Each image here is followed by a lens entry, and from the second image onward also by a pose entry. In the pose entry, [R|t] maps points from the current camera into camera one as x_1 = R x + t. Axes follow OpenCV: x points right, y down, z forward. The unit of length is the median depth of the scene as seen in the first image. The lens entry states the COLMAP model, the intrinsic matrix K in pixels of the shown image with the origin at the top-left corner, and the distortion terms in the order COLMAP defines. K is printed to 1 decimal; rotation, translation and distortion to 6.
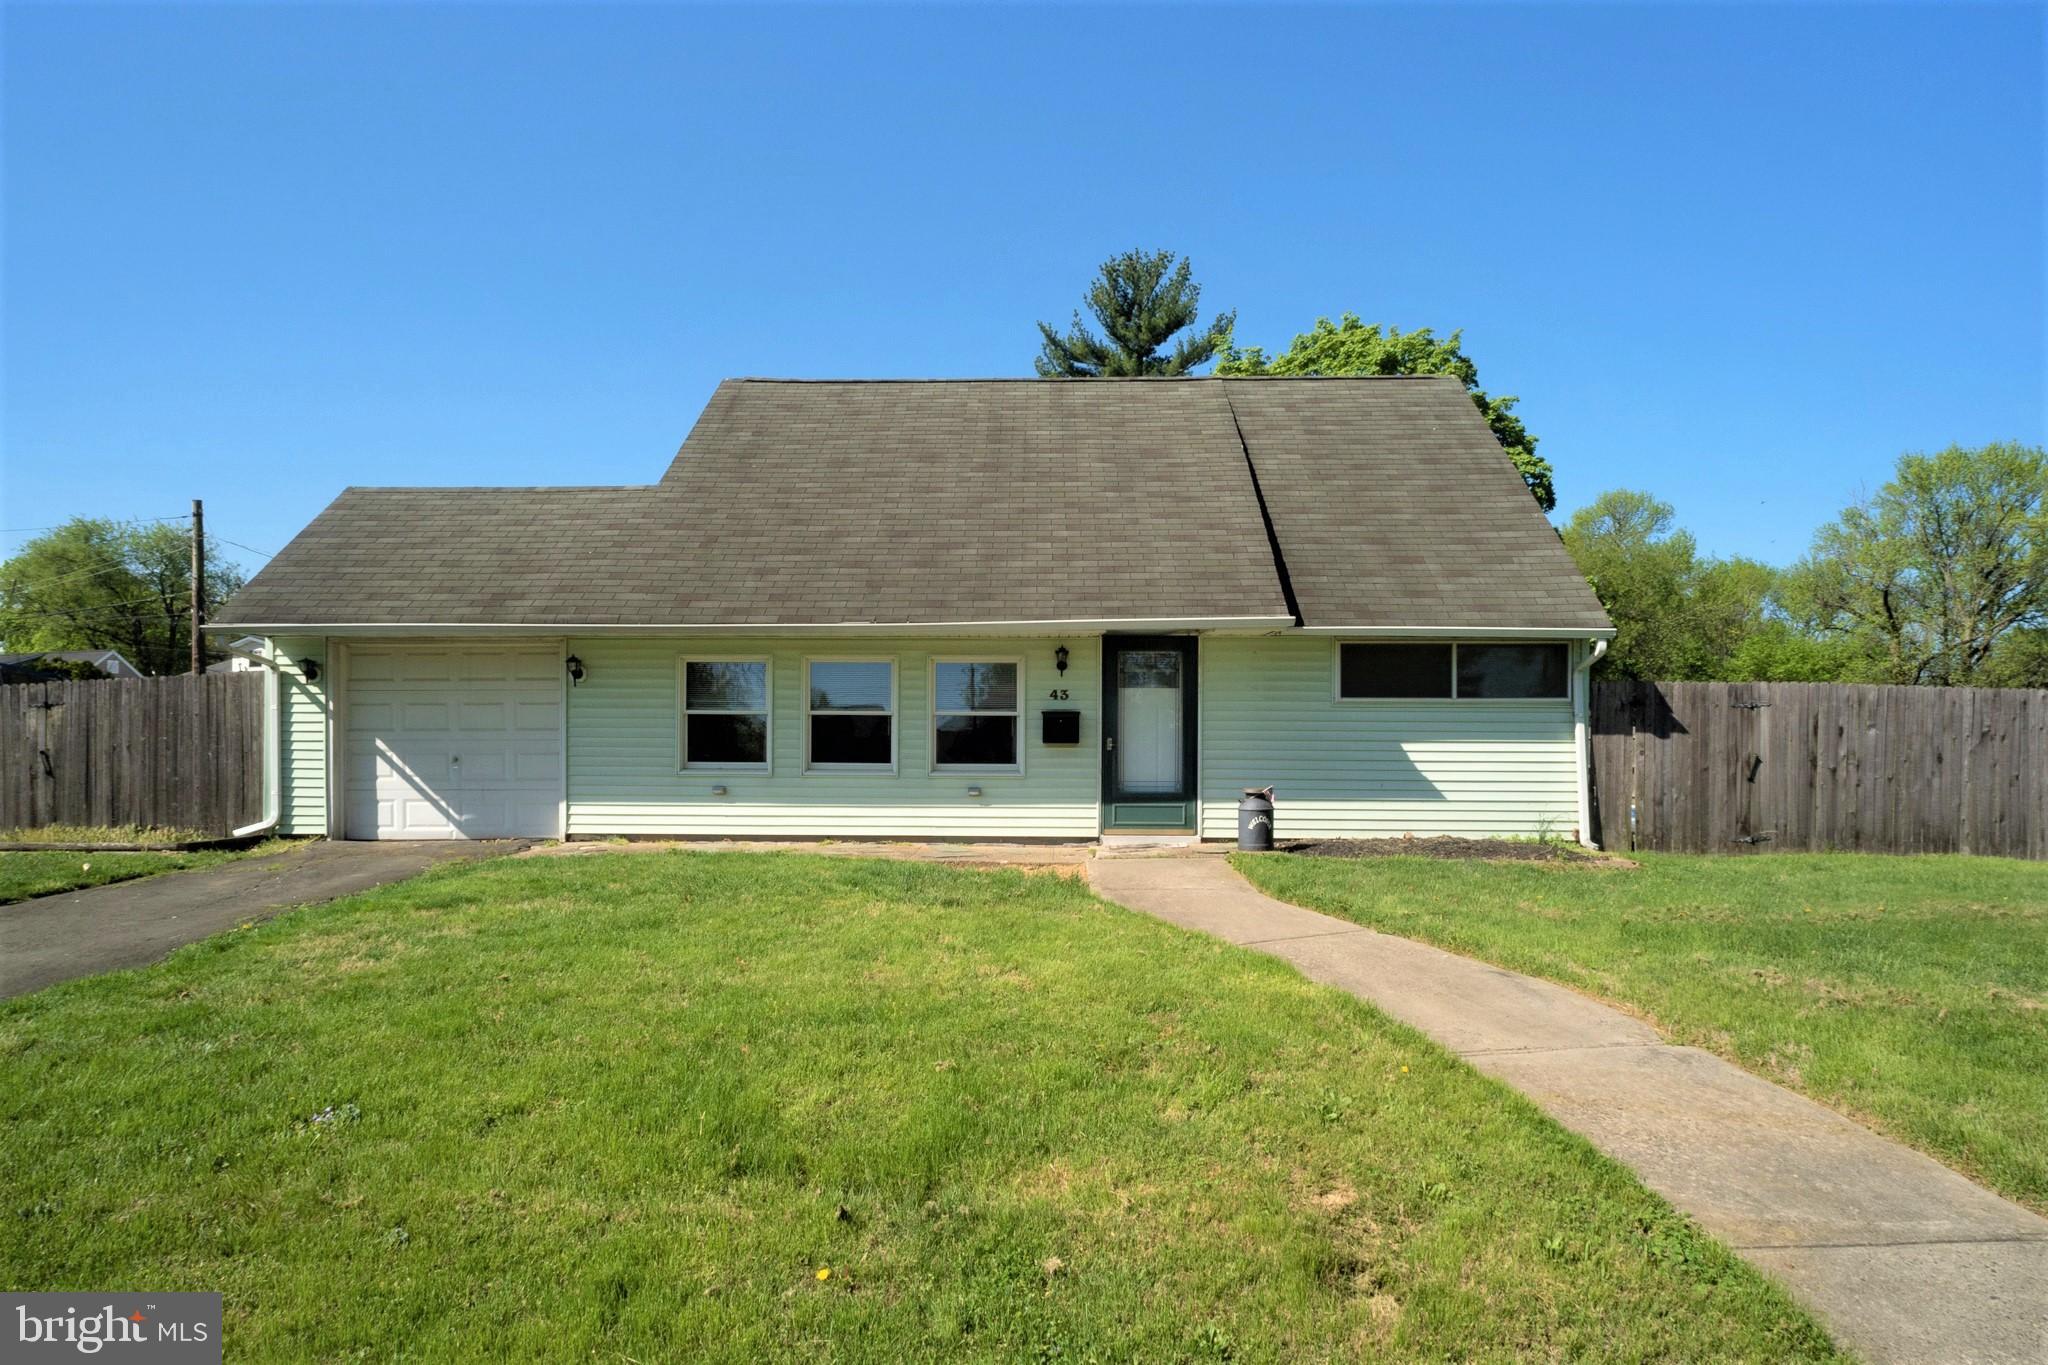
lens RADIAL K [[1095.1, 0, 1021.3], [0, 1095.1, 685.8], [0, 0, 1]] dist [-0.003297, -0.000340]
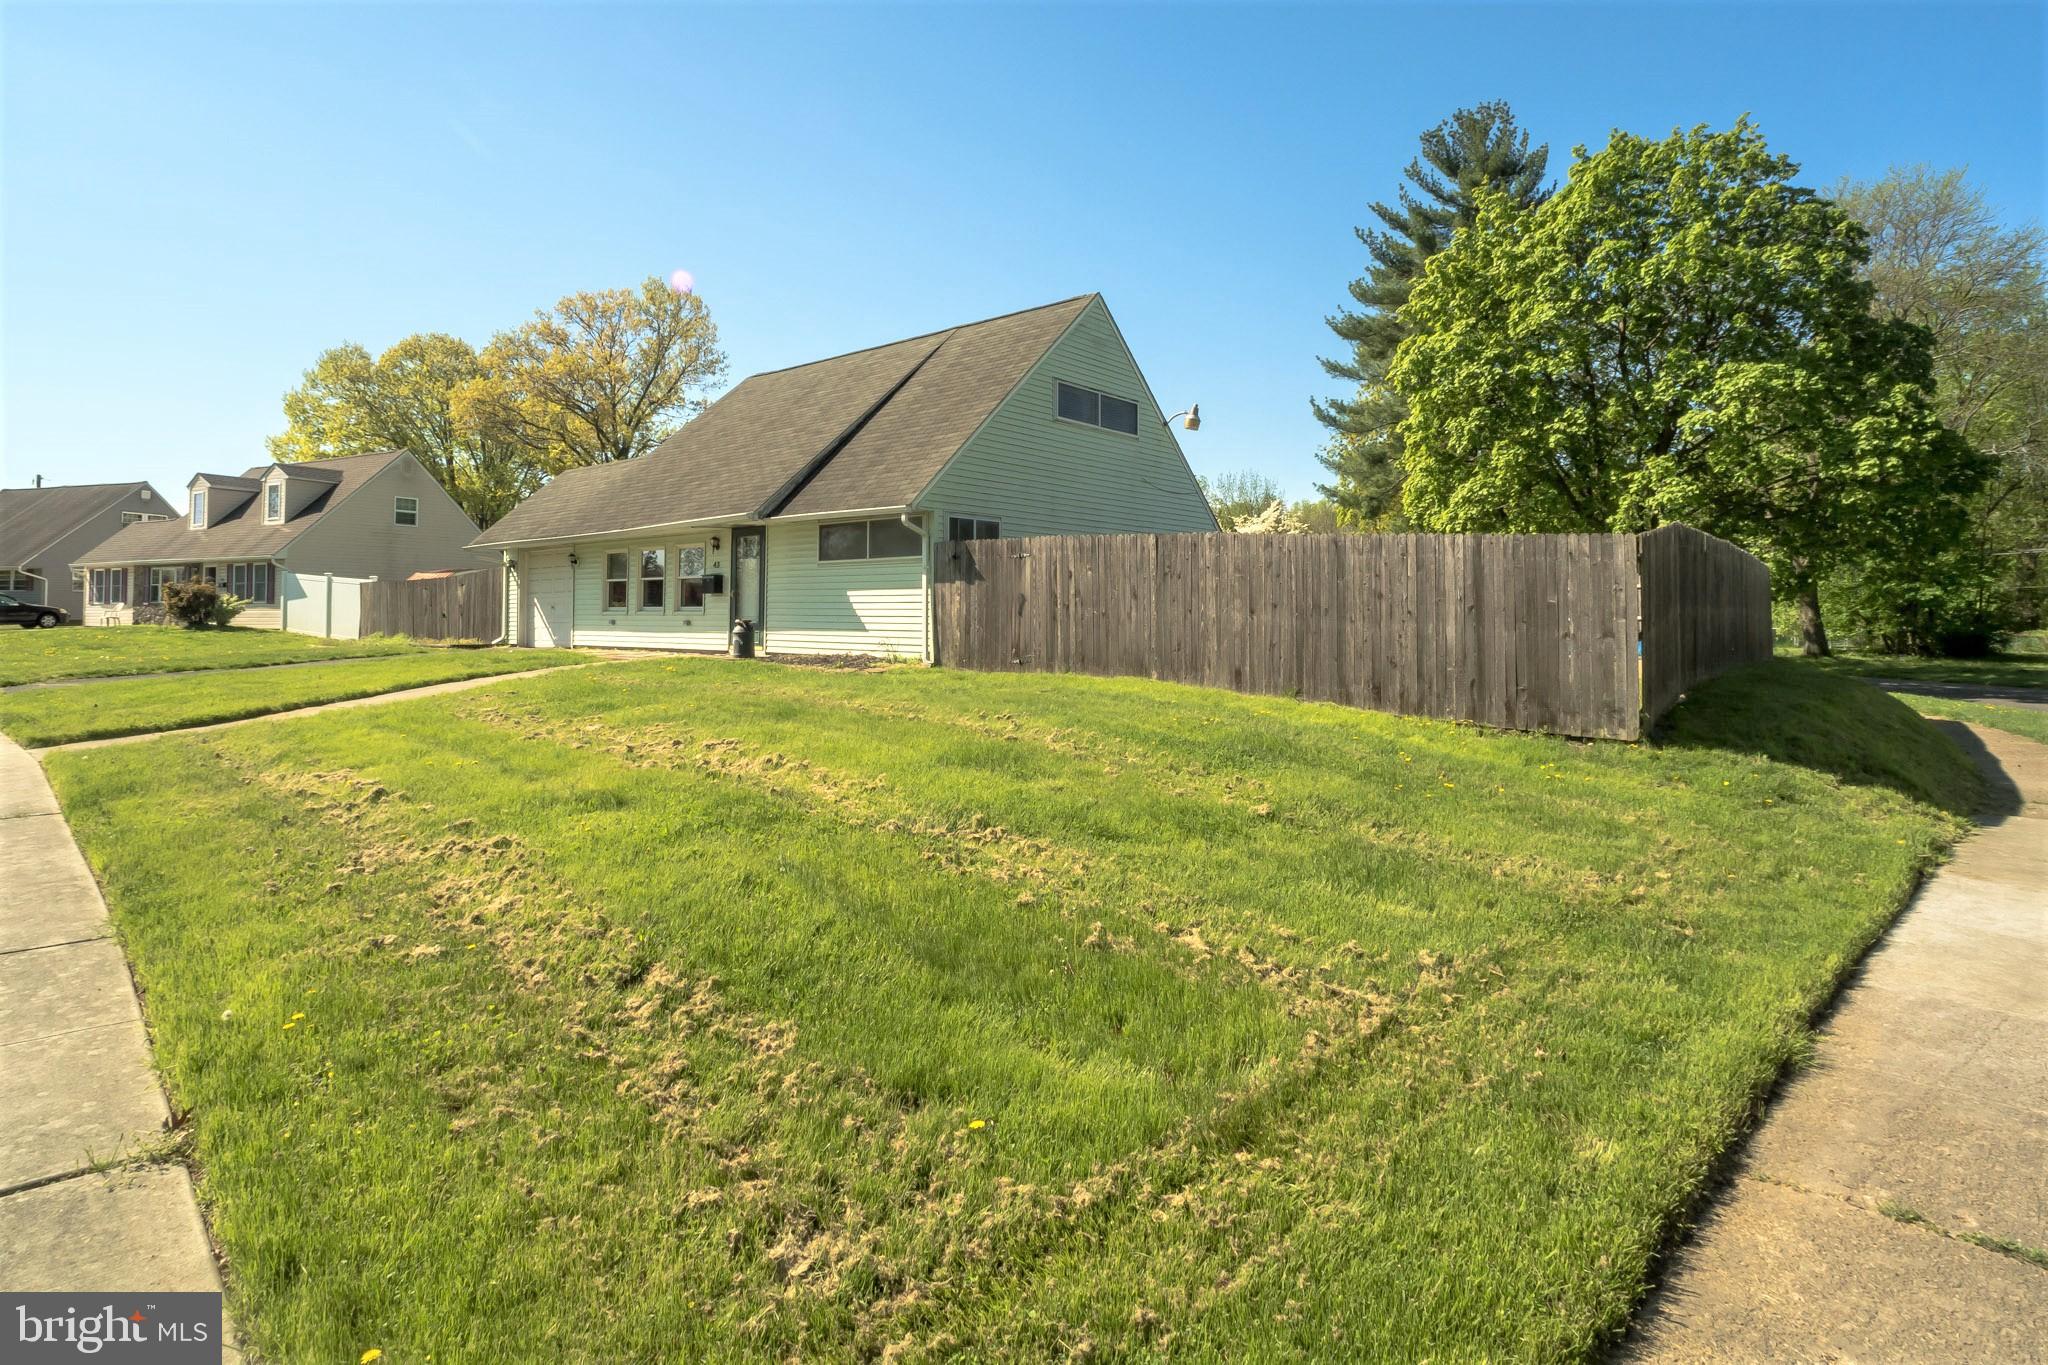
lens RADIAL K [[1095.1, 0, 1026.3], [0, 1095.1, 672.7], [0, 0, 1]] dist [-0.003297, -0.000340]
pose [[0.778347, 0.032684, -0.626983, 1.470310], [0.014323, 0.997460, 0.069777, 0.063504], [0.627671, -0.063291, 0.775902, 0.003745]]
